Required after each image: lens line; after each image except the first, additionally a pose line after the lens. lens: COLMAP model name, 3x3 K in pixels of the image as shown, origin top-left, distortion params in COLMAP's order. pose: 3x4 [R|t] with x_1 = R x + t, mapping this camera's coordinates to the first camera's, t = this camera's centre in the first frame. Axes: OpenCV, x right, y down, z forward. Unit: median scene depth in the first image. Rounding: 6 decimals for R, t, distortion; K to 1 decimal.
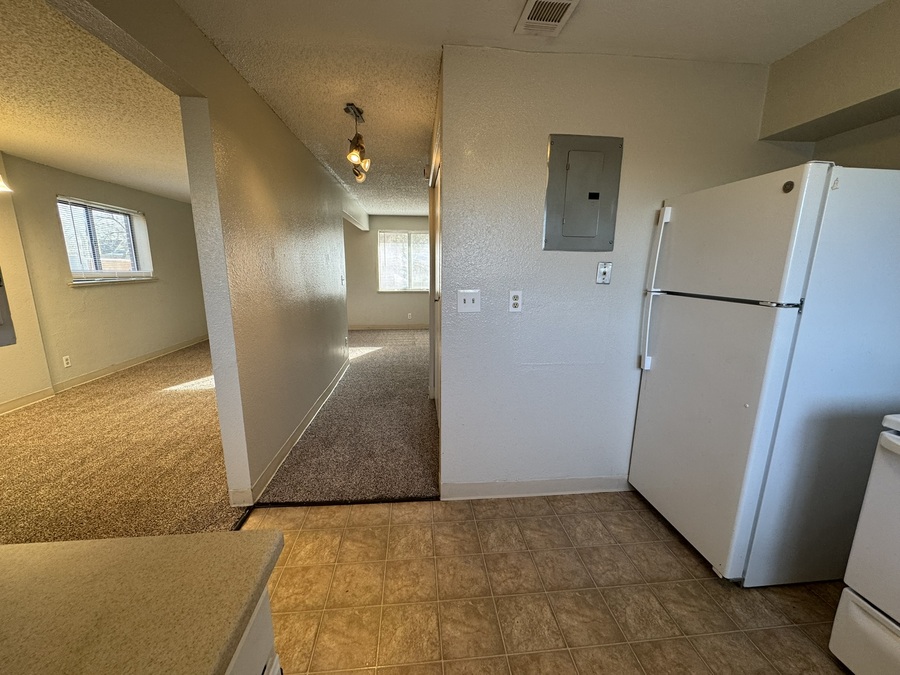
lens RADIAL K [[358.2, 0, 450.0], [0, 358.2, 337.5], [0, 0, 1]] dist [-0.003253, 0.000160]
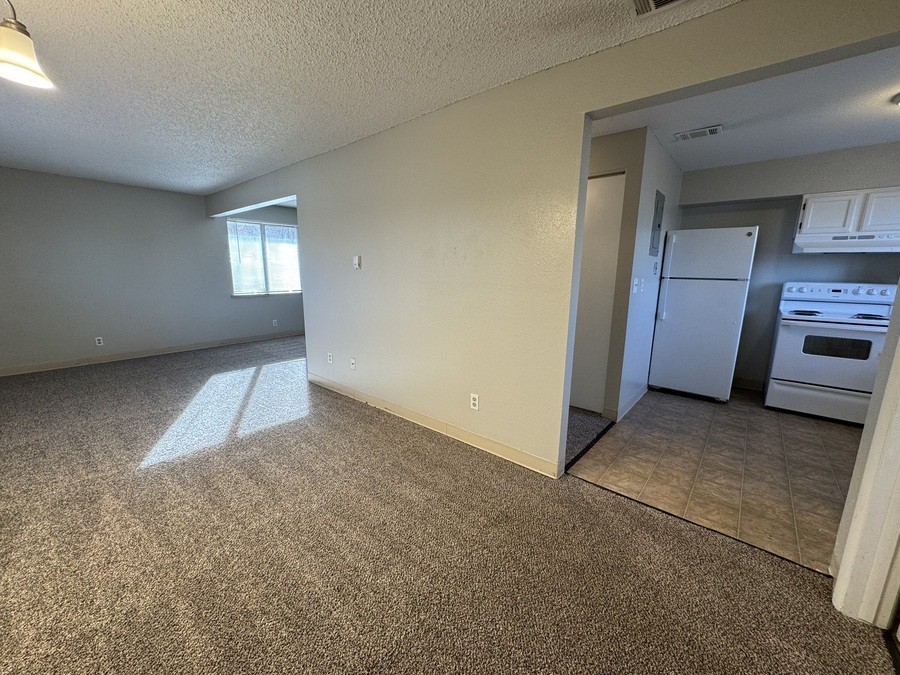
lens RADIAL K [[358.2, 0, 450.0], [0, 358.2, 337.5], [0, 0, 1]] dist [-0.003253, 0.000160]
pose [[0.715190, -0.130239, 0.686689, -1.516834], [0.130696, 0.990076, 0.051659, -0.058252], [-0.686602, 0.052802, 0.725114, 0.394676]]
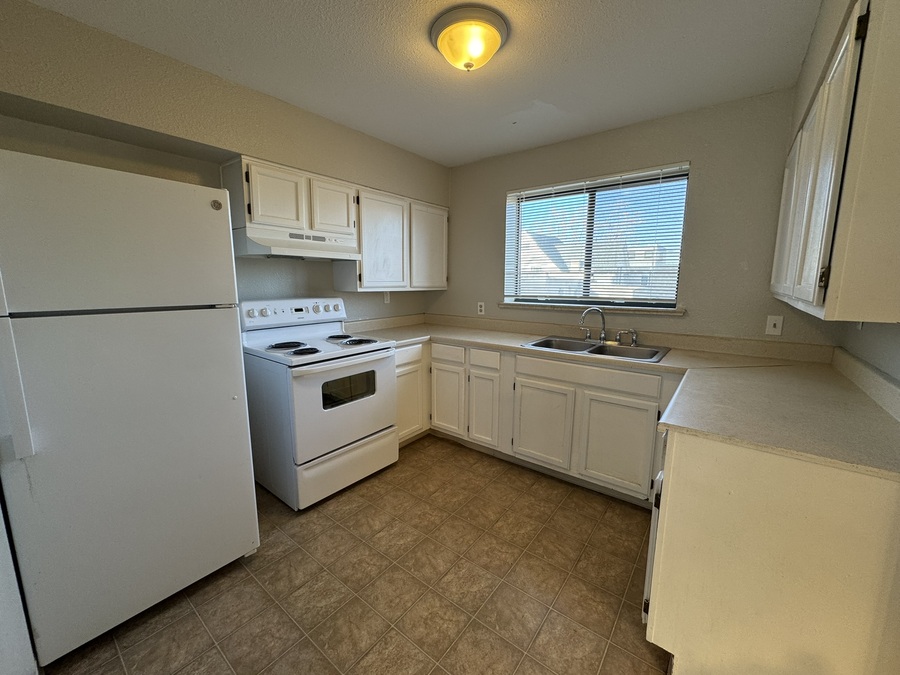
lens RADIAL K [[358.2, 0, 450.0], [0, 358.2, 337.5], [0, 0, 1]] dist [-0.003253, 0.000160]
pose [[-0.724269, -0.114873, 0.679882, -0.270217], [0.129319, 0.945898, 0.297581, -0.158920], [-0.677283, 0.303450, -0.670229, 0.847197]]
